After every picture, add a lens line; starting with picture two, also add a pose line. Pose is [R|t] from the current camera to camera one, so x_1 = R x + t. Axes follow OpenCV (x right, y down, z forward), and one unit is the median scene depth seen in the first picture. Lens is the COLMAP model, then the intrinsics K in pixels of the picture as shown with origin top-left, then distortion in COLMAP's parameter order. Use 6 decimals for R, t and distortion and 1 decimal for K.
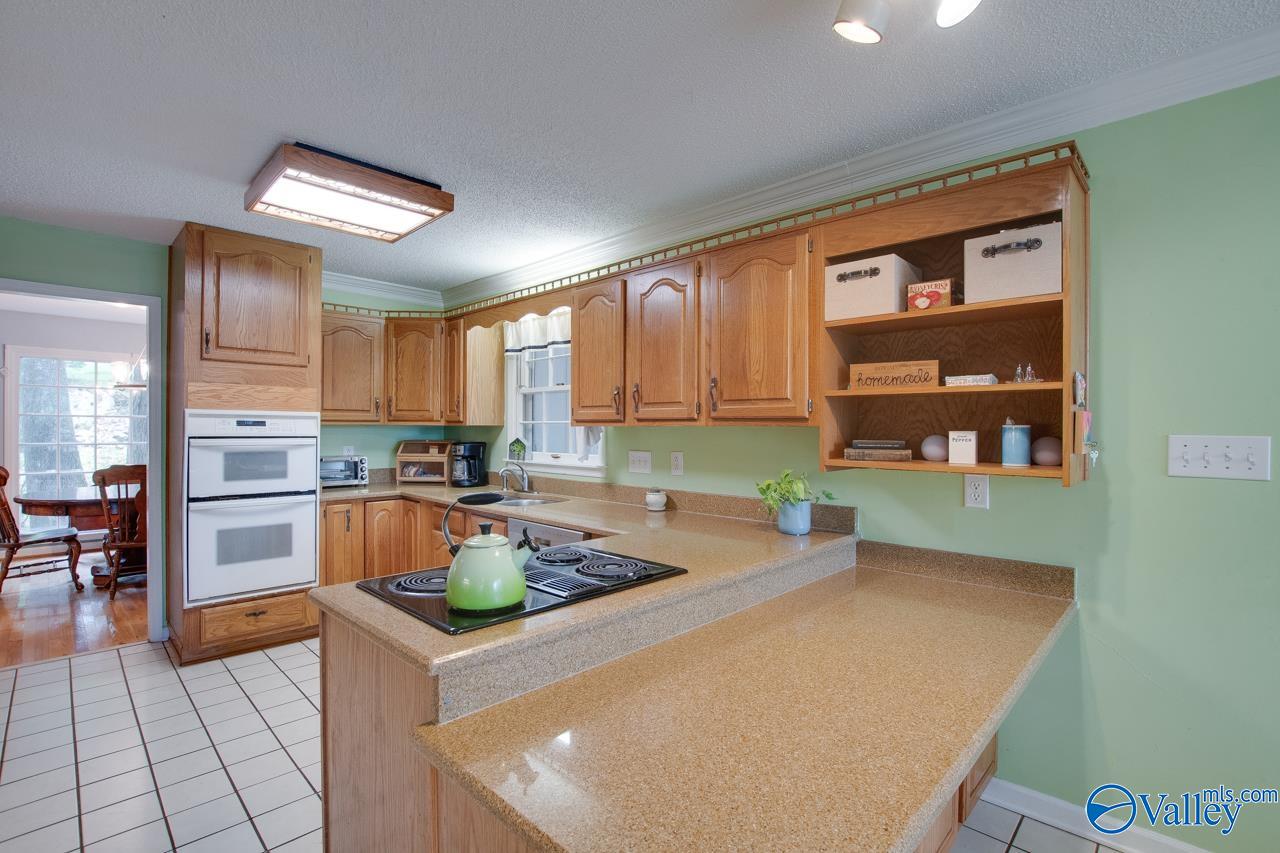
lens RADIAL K [[590.5, 0, 636.6], [0, 590.5, 428.5], [0, 0, 1]] dist [-0.032302, 0.005354]
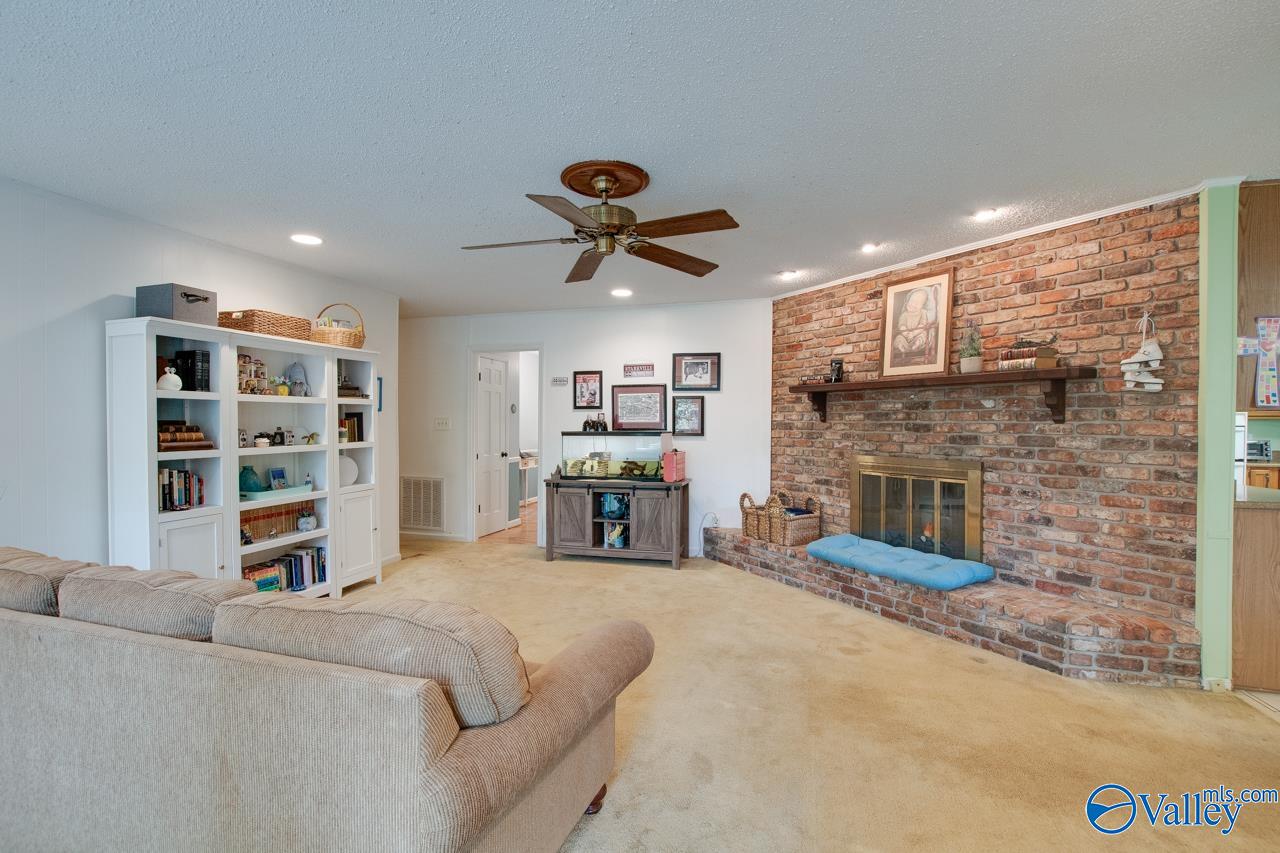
lens RADIAL K [[586.3, 0, 637.5], [0, 586.3, 429.4], [0, 0, 1]] dist [-0.029594, 0.001671]
pose [[0.471368, 0.001955, -0.881934, 0.053047], [-0.003856, 0.999993, 0.000156, 0.032730], [0.881928, 0.003327, 0.471372, -1.387972]]
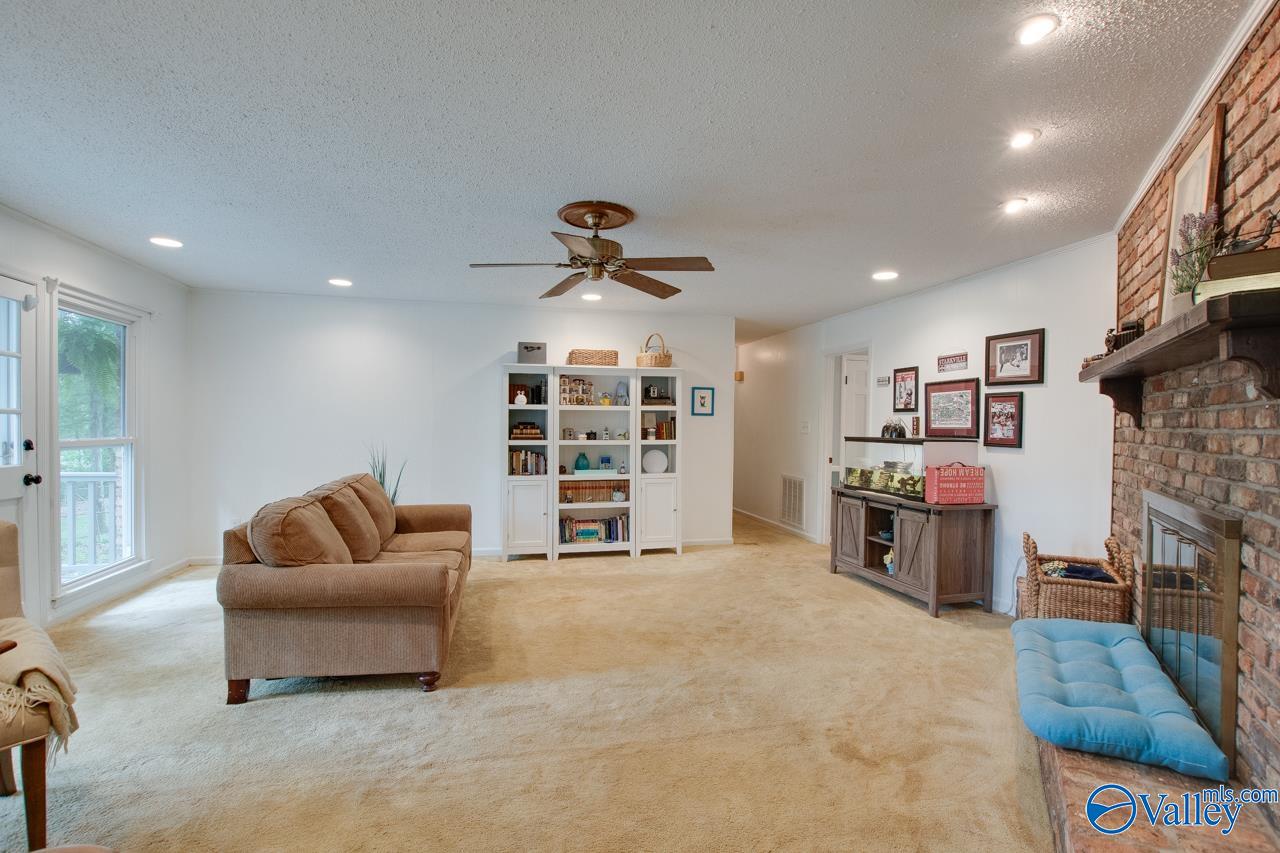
lens RADIAL K [[586.3, 0, 637.5], [0, 586.3, 429.4], [0, 0, 1]] dist [-0.029594, 0.001671]
pose [[-0.533568, -0.005452, -0.845739, 0.076832], [-0.022188, 0.999725, 0.007553, 0.021330], [0.845466, 0.022795, -0.533543, -0.414400]]
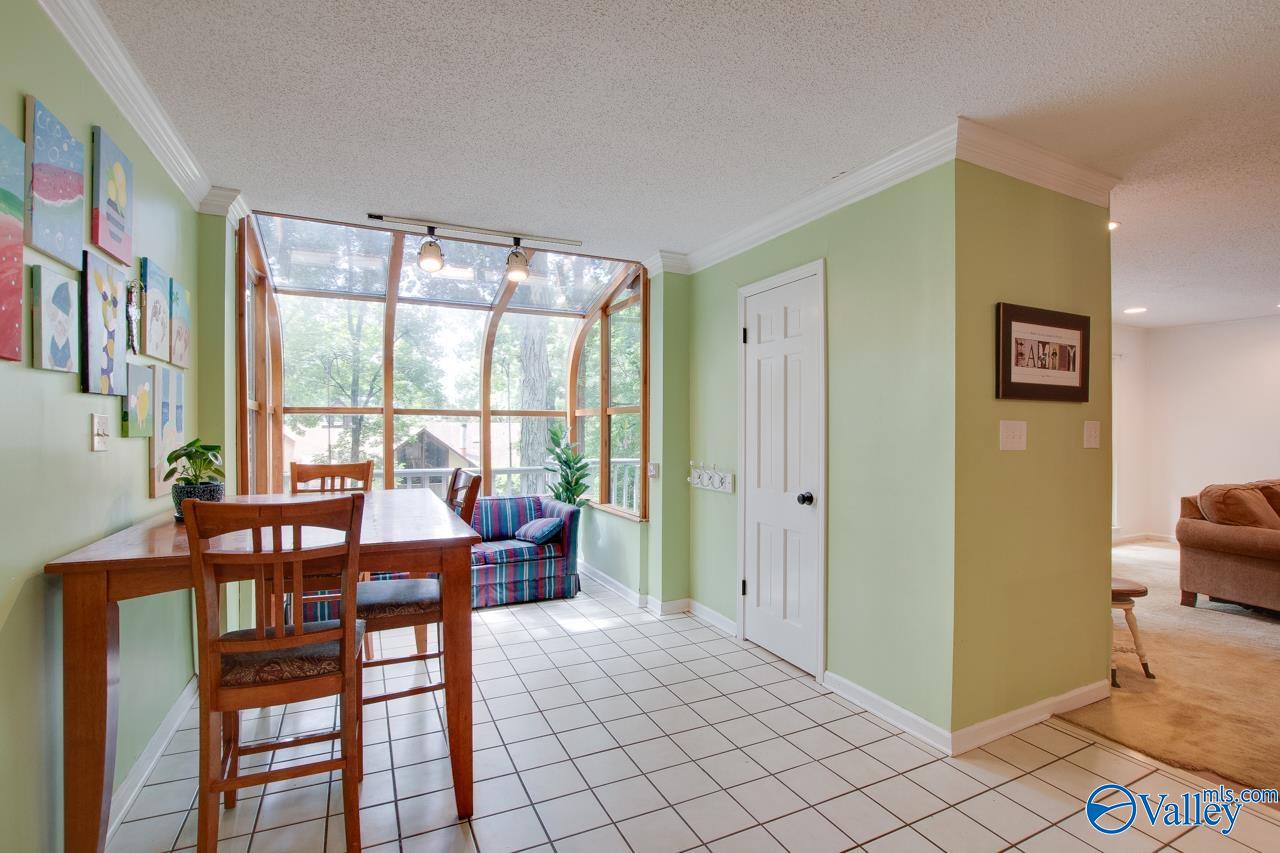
lens RADIAL K [[590.5, 0, 636.6], [0, 590.5, 428.5], [0, 0, 1]] dist [-0.032302, 0.005354]
pose [[-0.936671, -0.009723, 0.350077, 0.402652], [-0.006081, 0.999915, 0.011502, 0.020104], [-0.350159, 0.008645, -0.936650, 0.322967]]
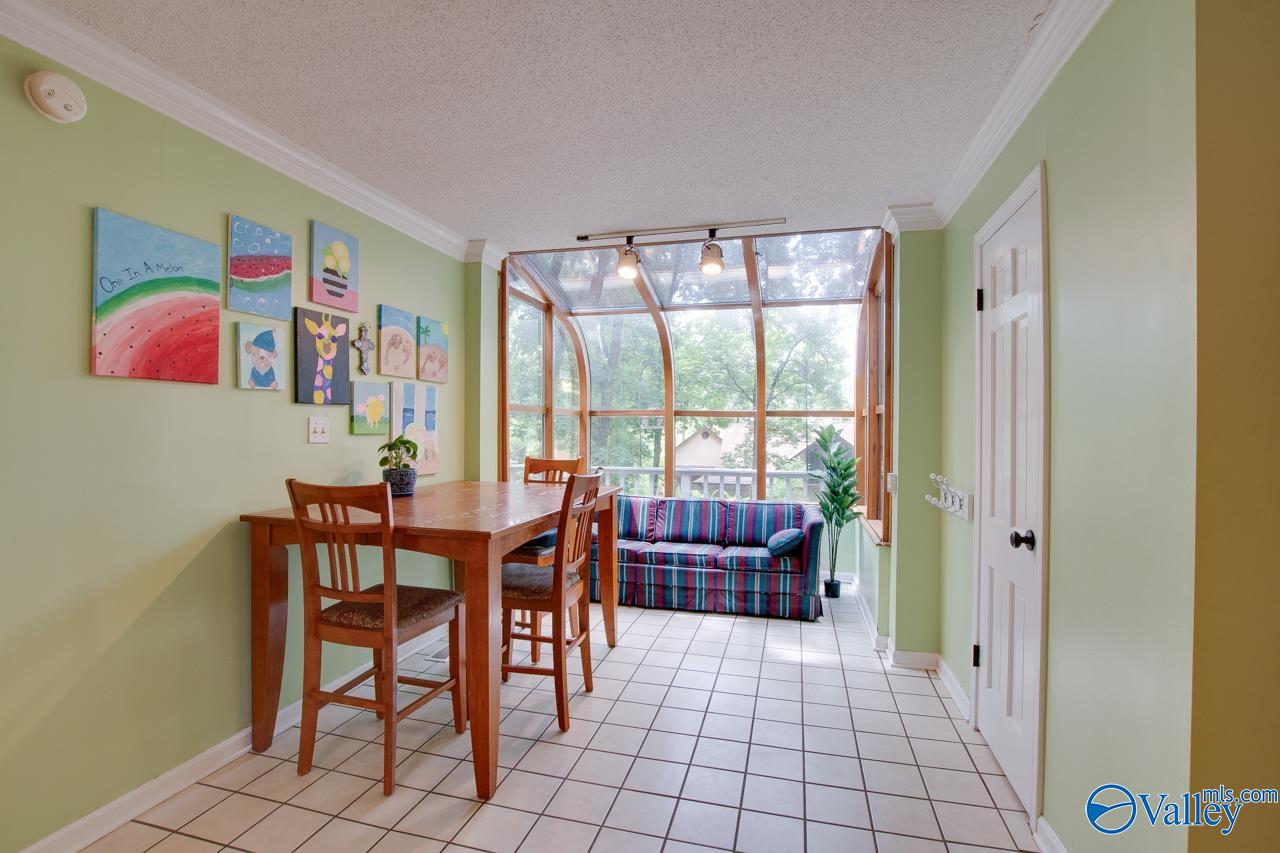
lens RADIAL K [[584.5, 0, 638.1], [0, 584.5, 429.2], [0, 0, 1]] dist [-0.033930, 0.005839]
pose [[-0.488539, -0.012866, 0.872447, 0.154119], [-0.003044, 0.999910, 0.013041, 0.020090], [-0.872537, 0.003715, -0.488535, -0.012268]]
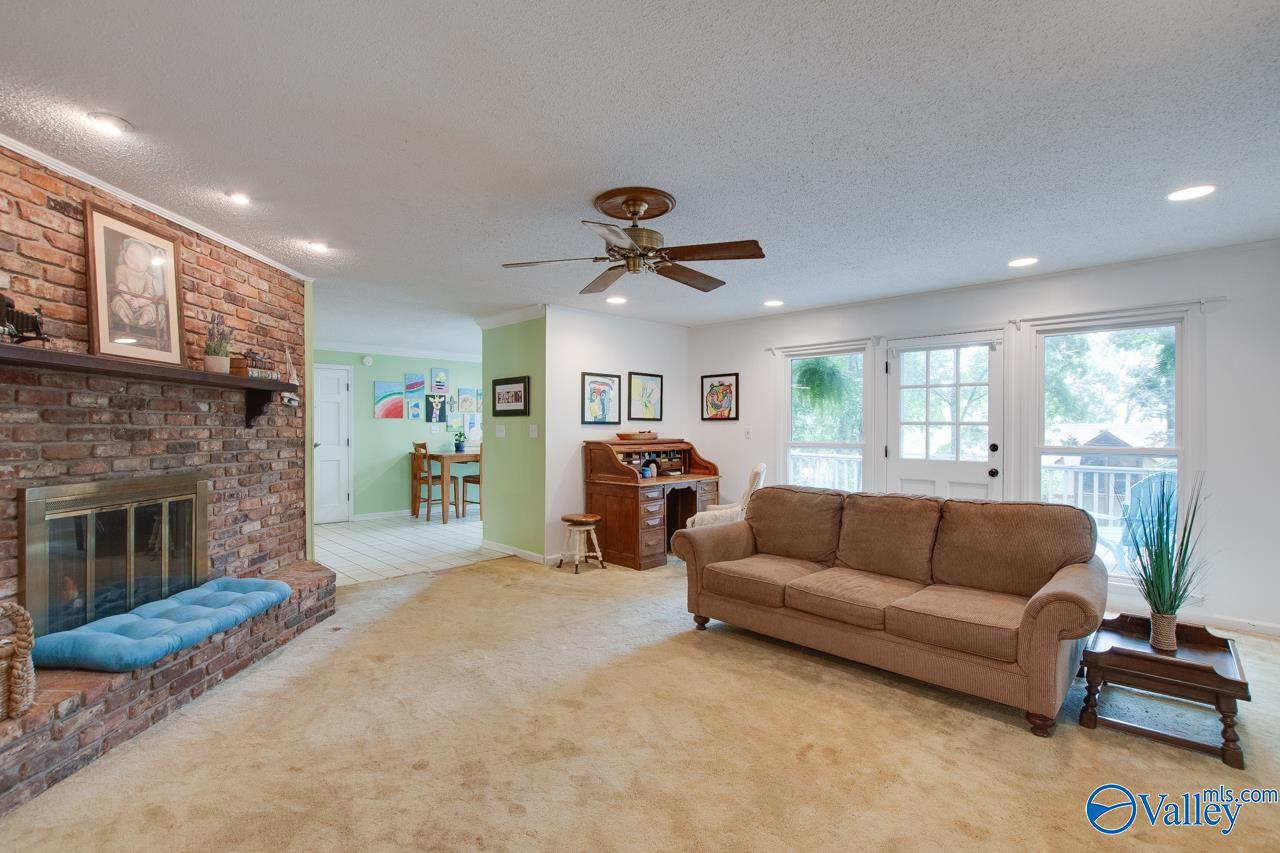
lens RADIAL K [[590.5, 0, 636.6], [0, 590.5, 428.5], [0, 0, 1]] dist [-0.032302, 0.005354]
pose [[0.024147, -0.006348, 0.999688, -1.688059], [0.008322, 0.999946, 0.006149, 0.018410], [-0.999674, 0.008170, 0.024198, -1.045242]]
